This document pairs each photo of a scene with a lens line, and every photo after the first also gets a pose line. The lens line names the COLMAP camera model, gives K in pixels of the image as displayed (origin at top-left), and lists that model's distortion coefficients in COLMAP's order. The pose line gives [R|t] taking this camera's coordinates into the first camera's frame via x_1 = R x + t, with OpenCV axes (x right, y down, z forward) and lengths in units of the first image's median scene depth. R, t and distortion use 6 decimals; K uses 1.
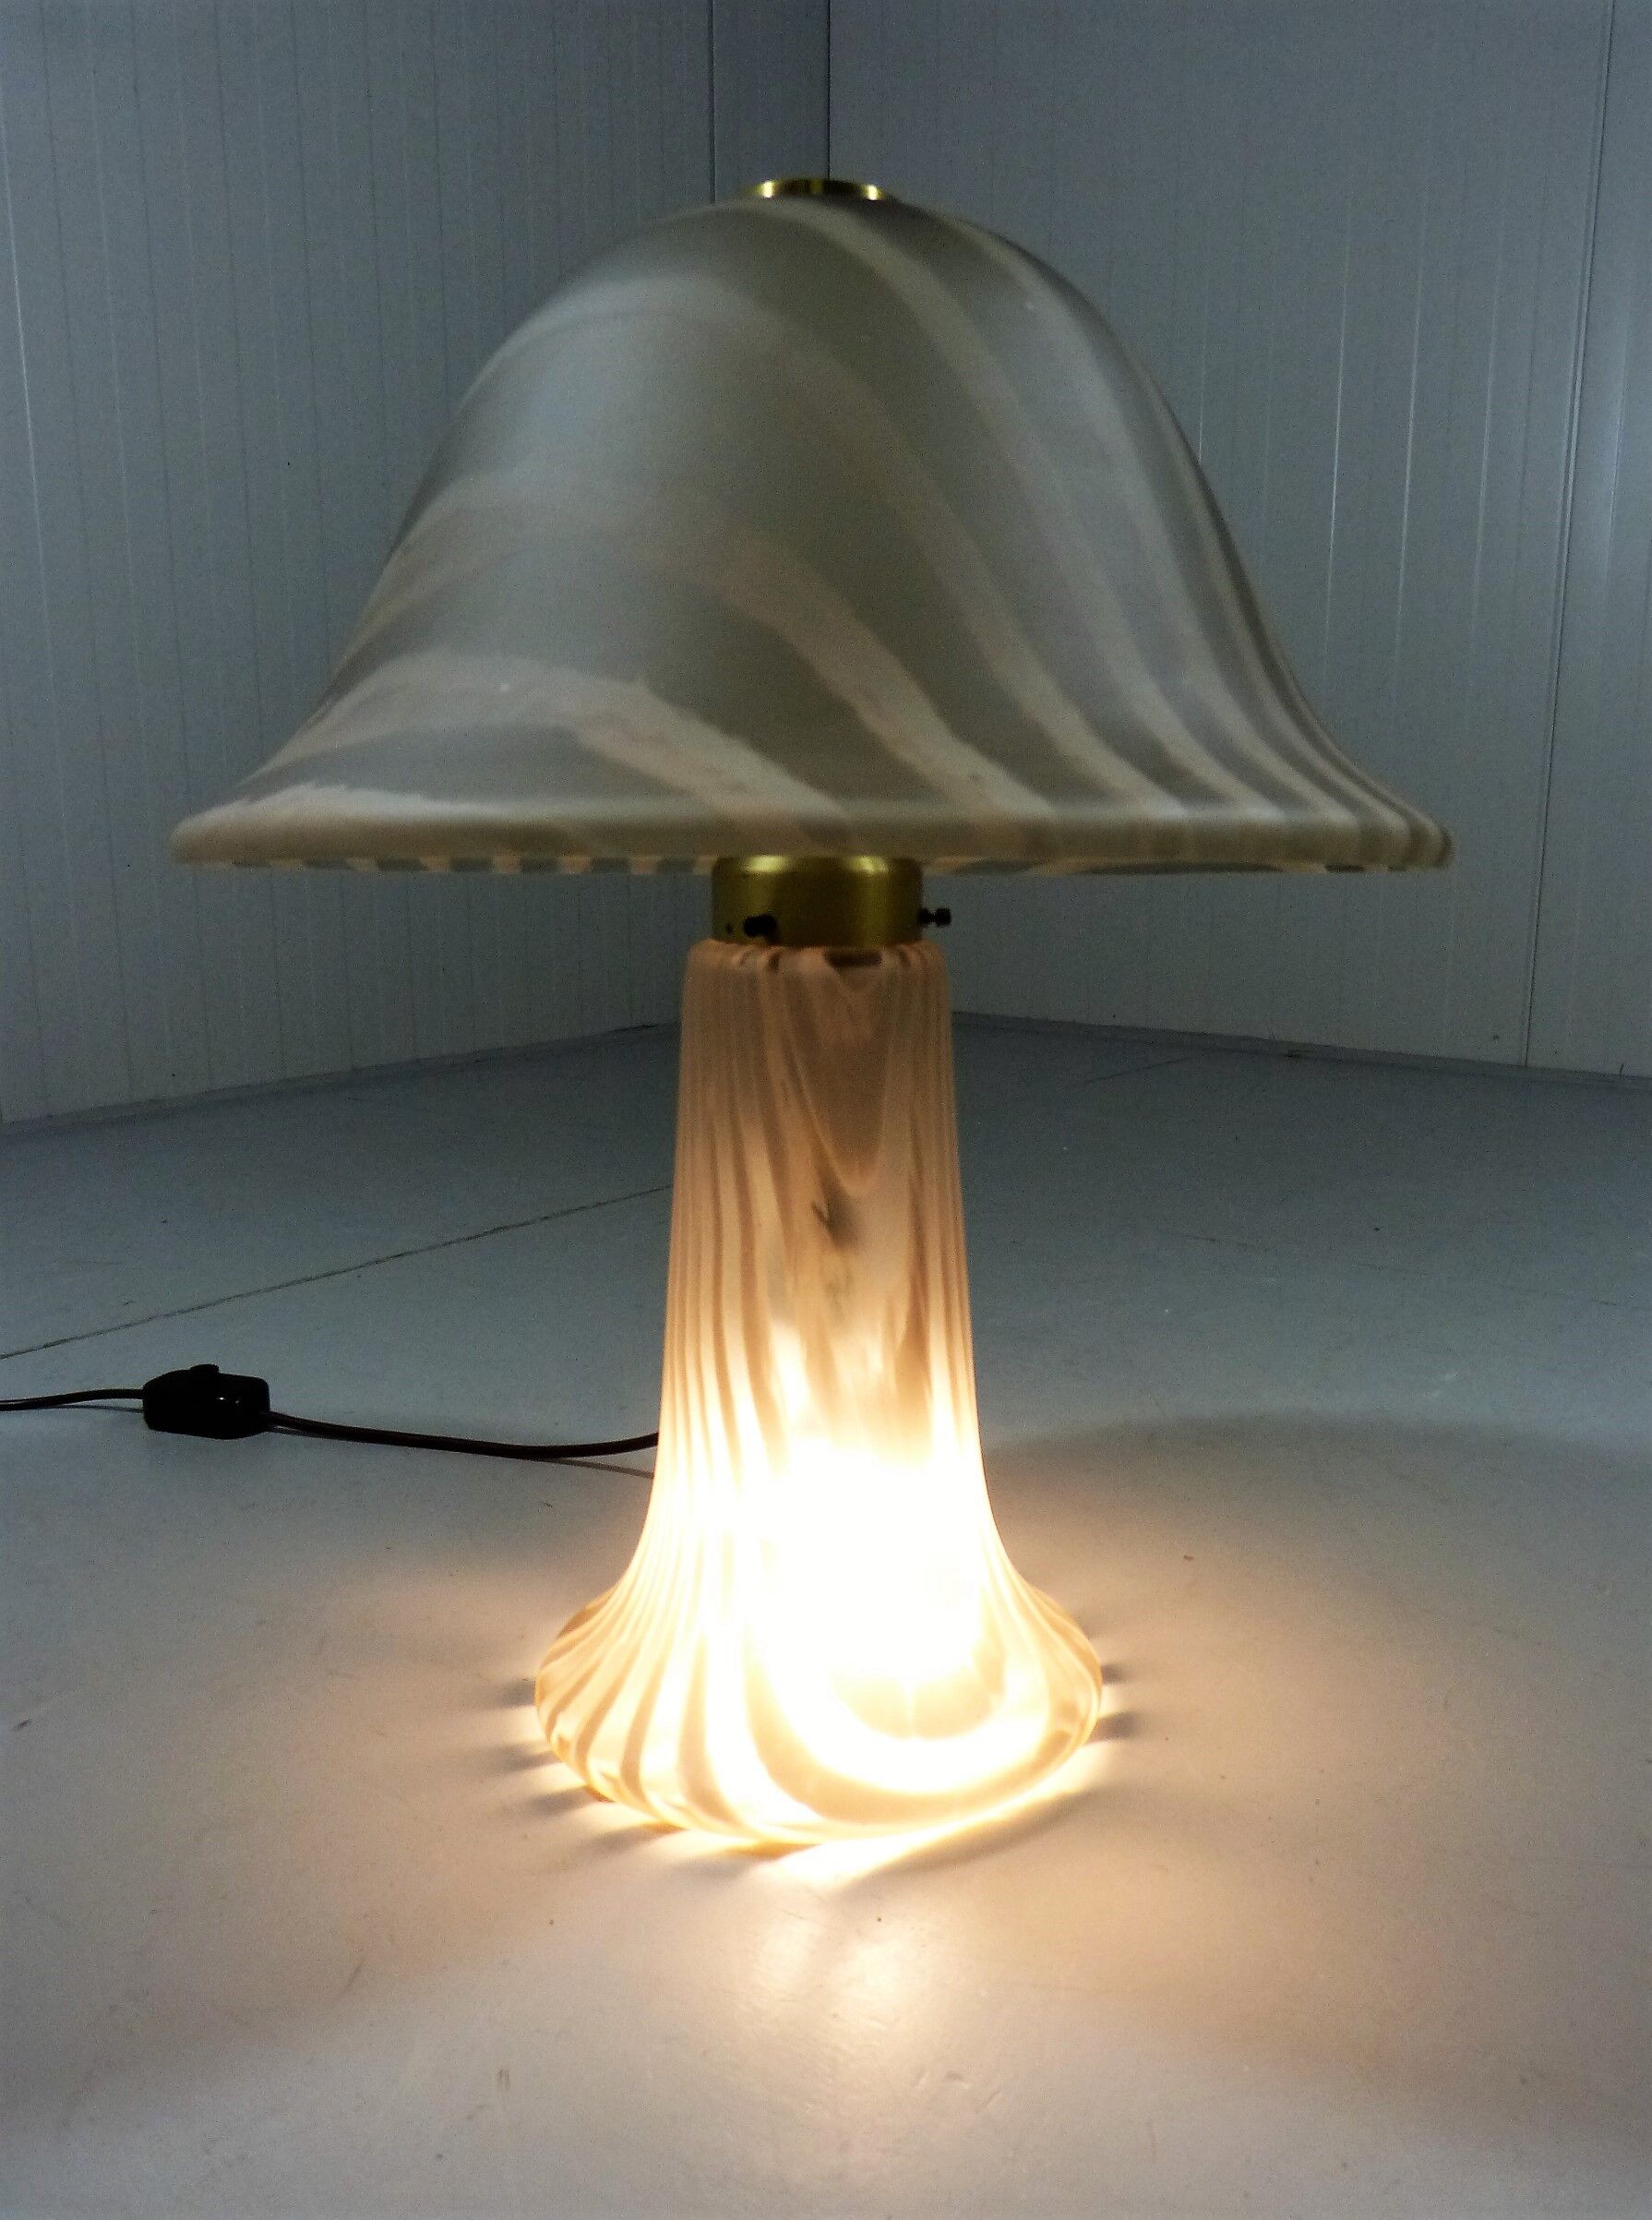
lens RADIAL K [[1772.7, 0, 894.6], [0, 1772.7, 1178.6], [0, 0, 1]] dist [-0.027702, 0.003105]
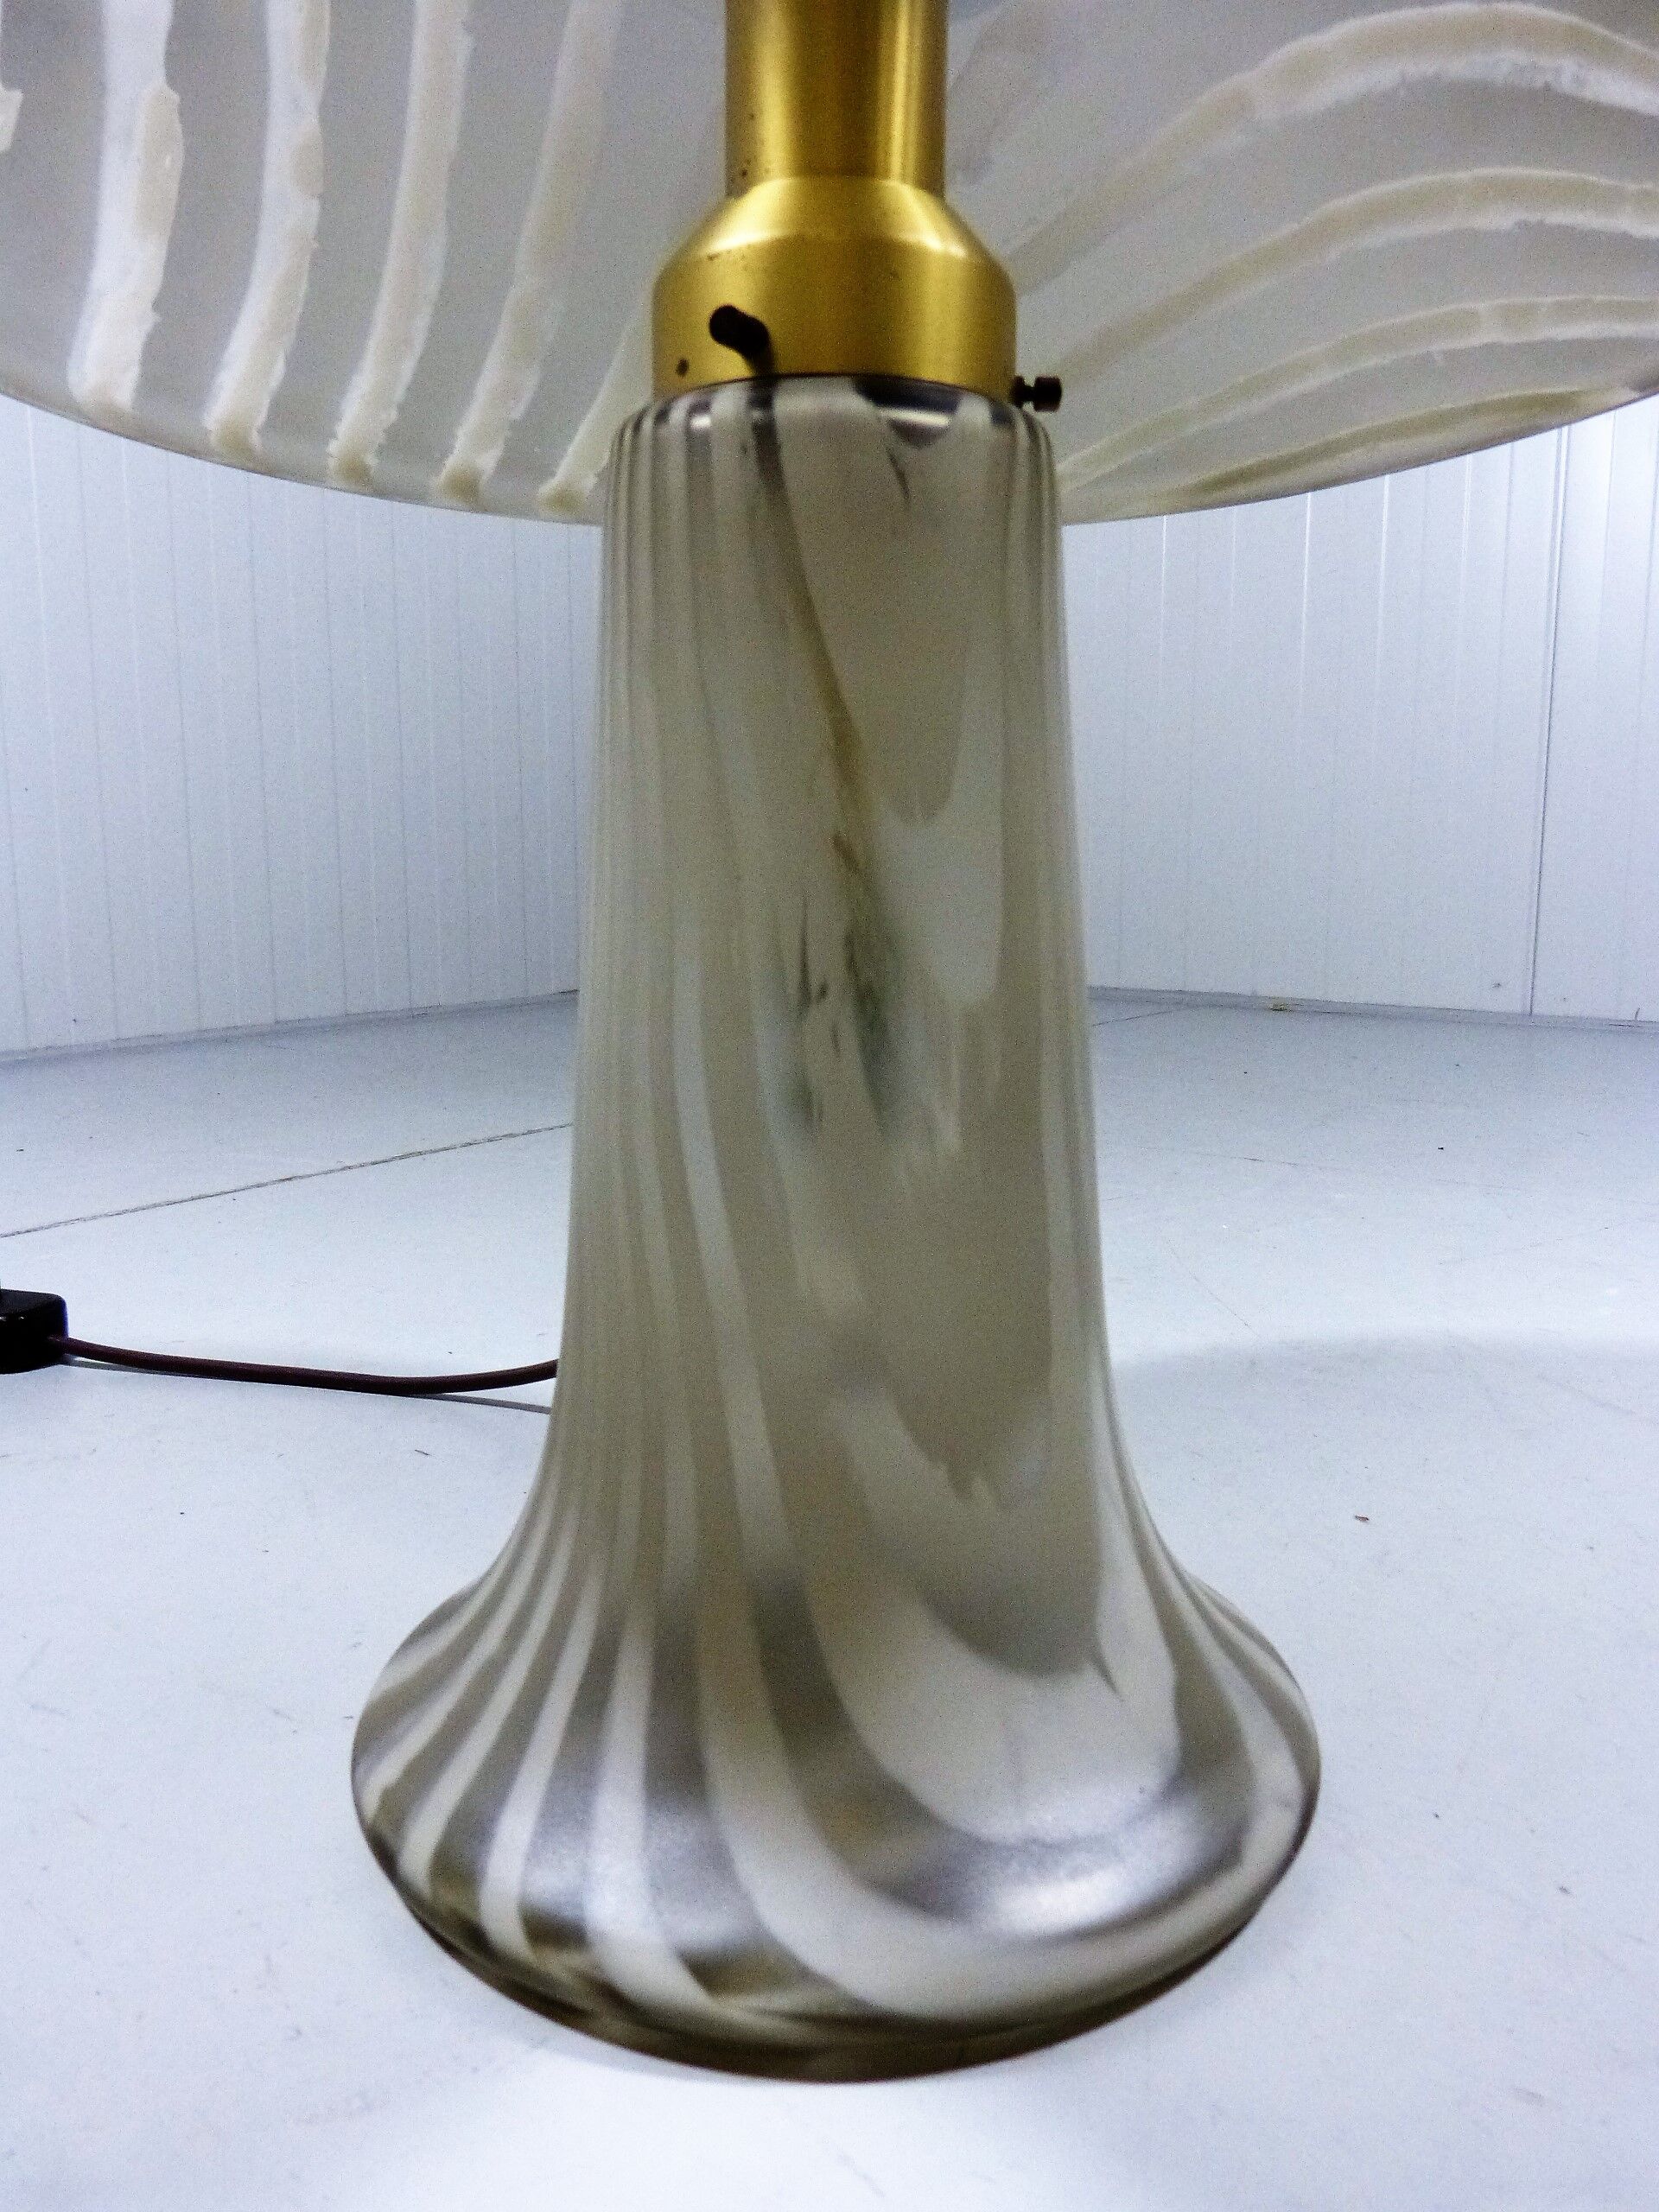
lens RADIAL K [[1660.9, 0, 839.5], [0, 1660.9, 1108.3], [0, 0, 1]] dist [-0.028111, -0.001680]
pose [[0.999977, -0.006498, 0.001955, -0.045511], [0.006596, 0.998446, -0.055335, 0.122686], [-0.001592, 0.055347, 0.998466, 0.483527]]
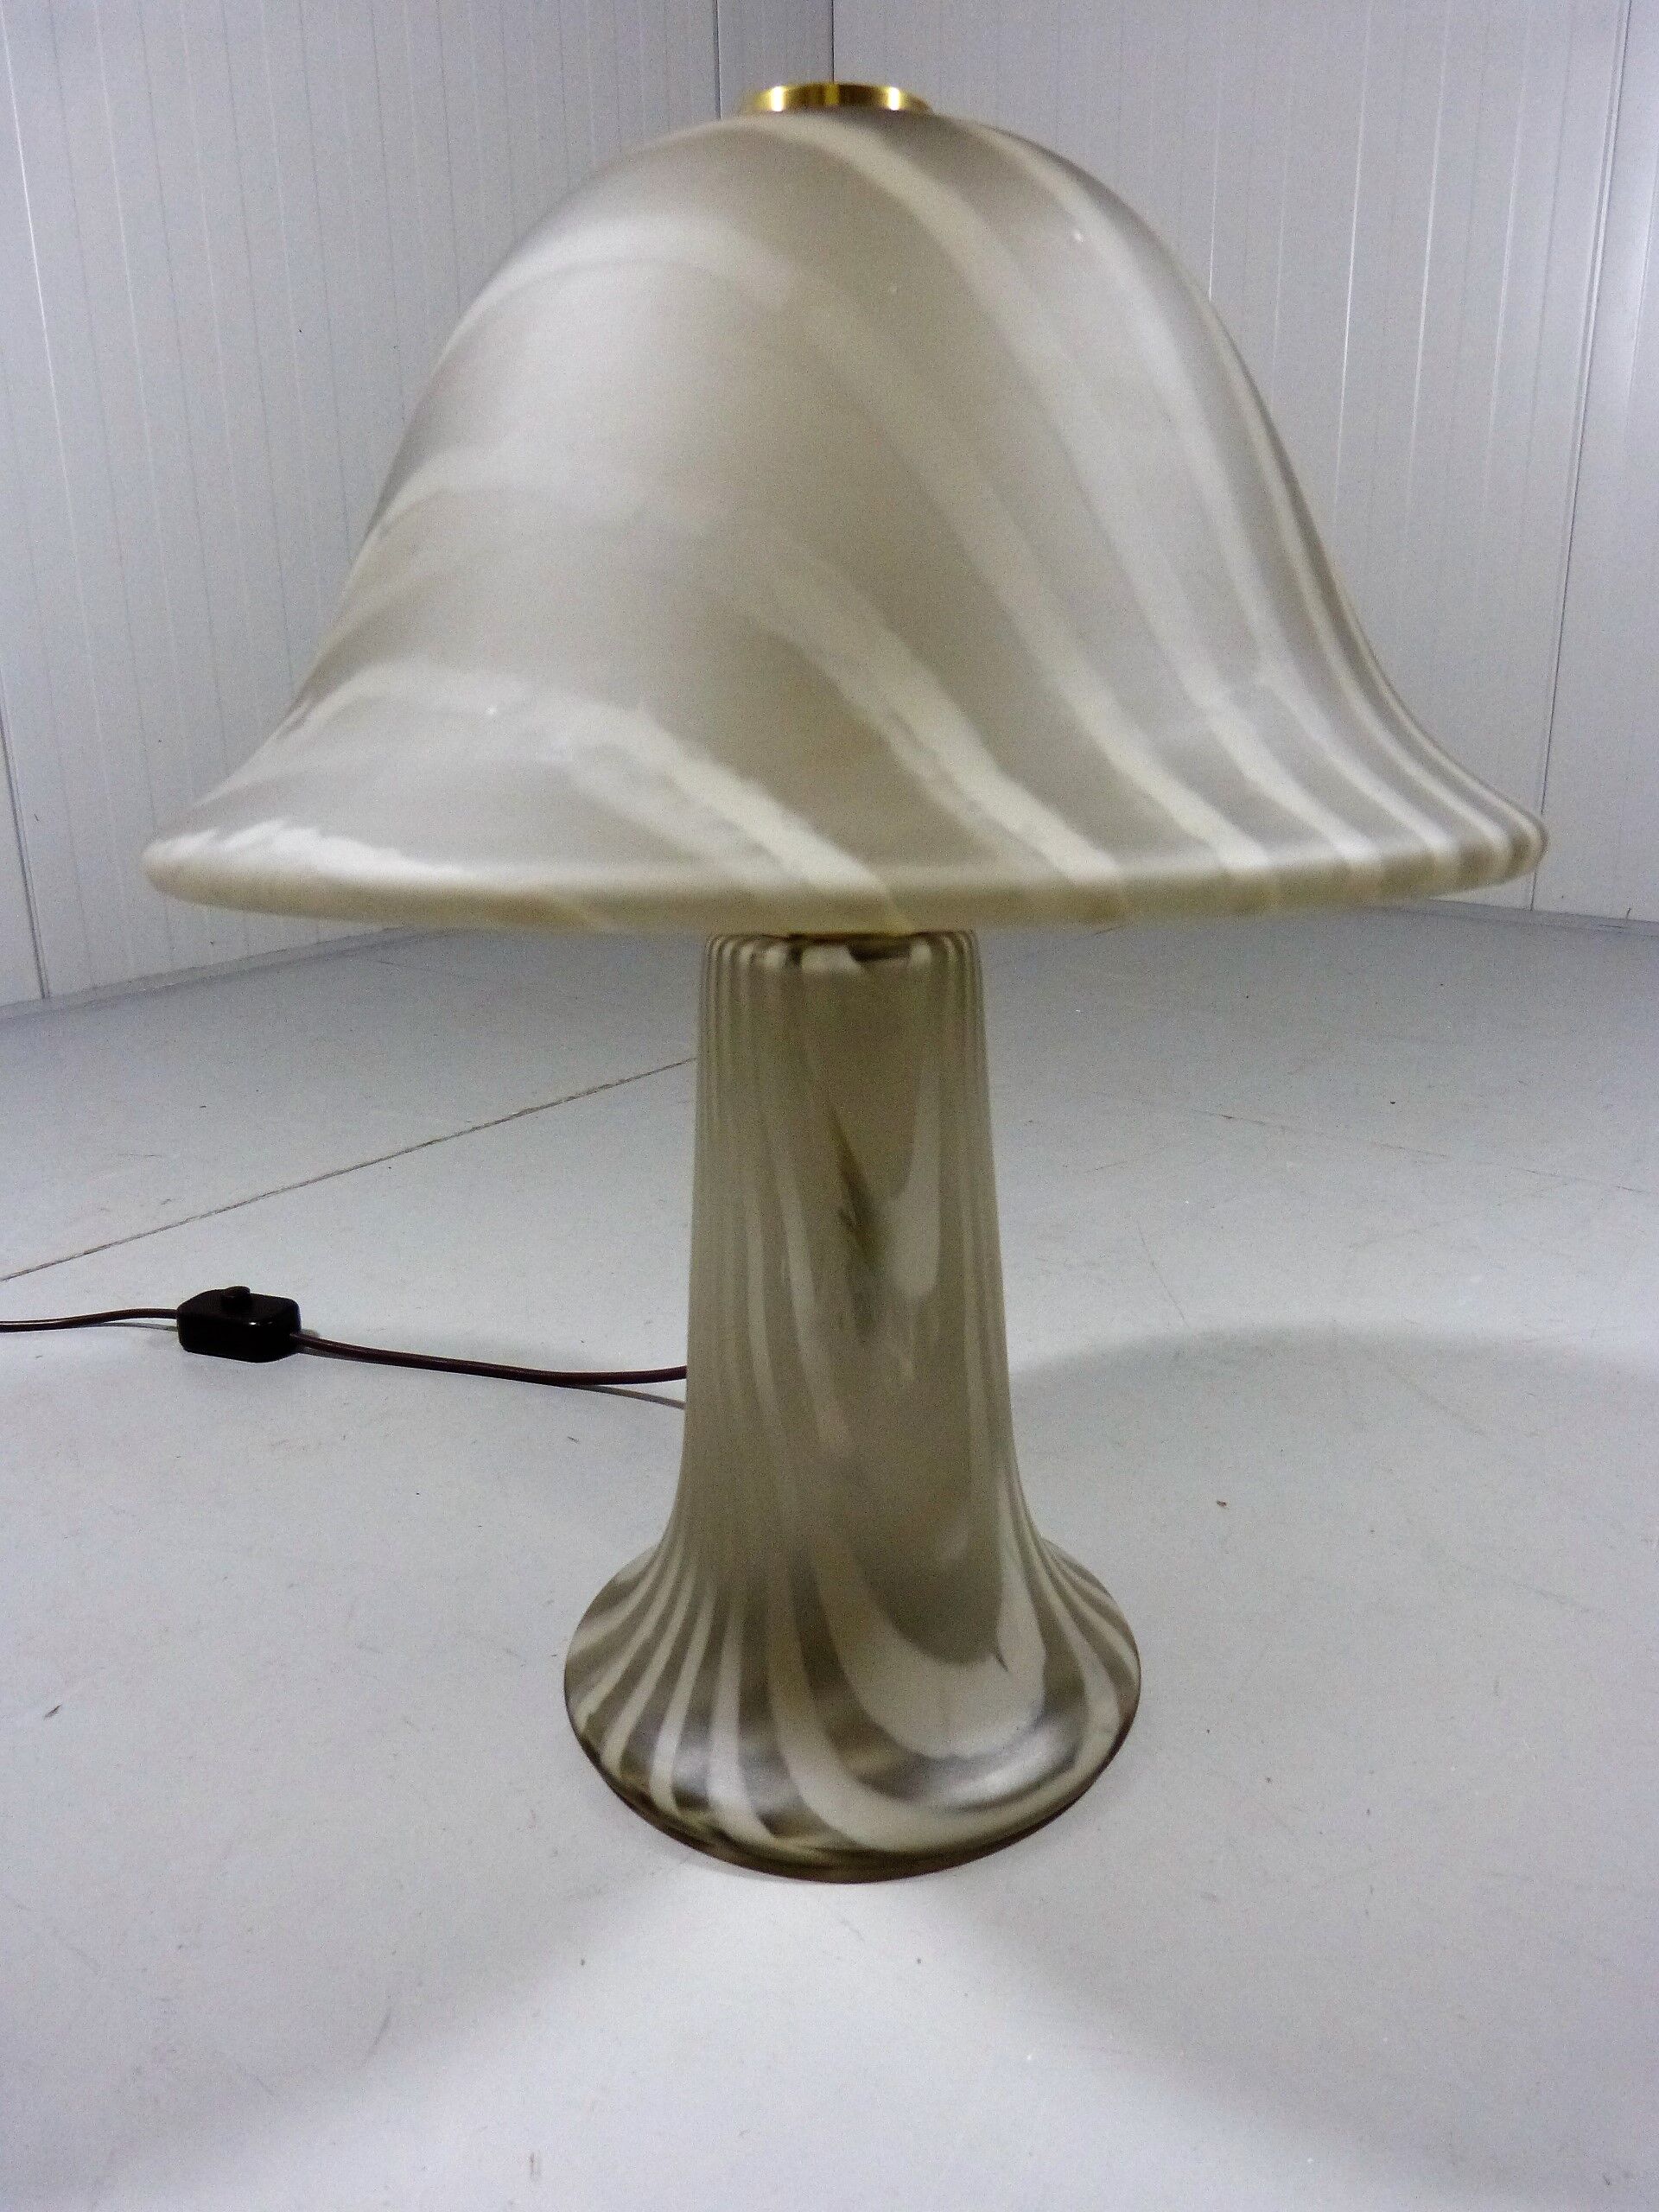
lens RADIAL K [[1664.0, 0, 841.3], [0, 1664.0, 1113.4], [0, 0, 1]] dist [-0.025752, 0.004019]
pose [[0.999228, -0.009126, -0.038222, -0.011033], [0.012148, 0.996754, 0.079590, -0.105910], [0.037371, -0.079993, 0.996095, 0.118656]]
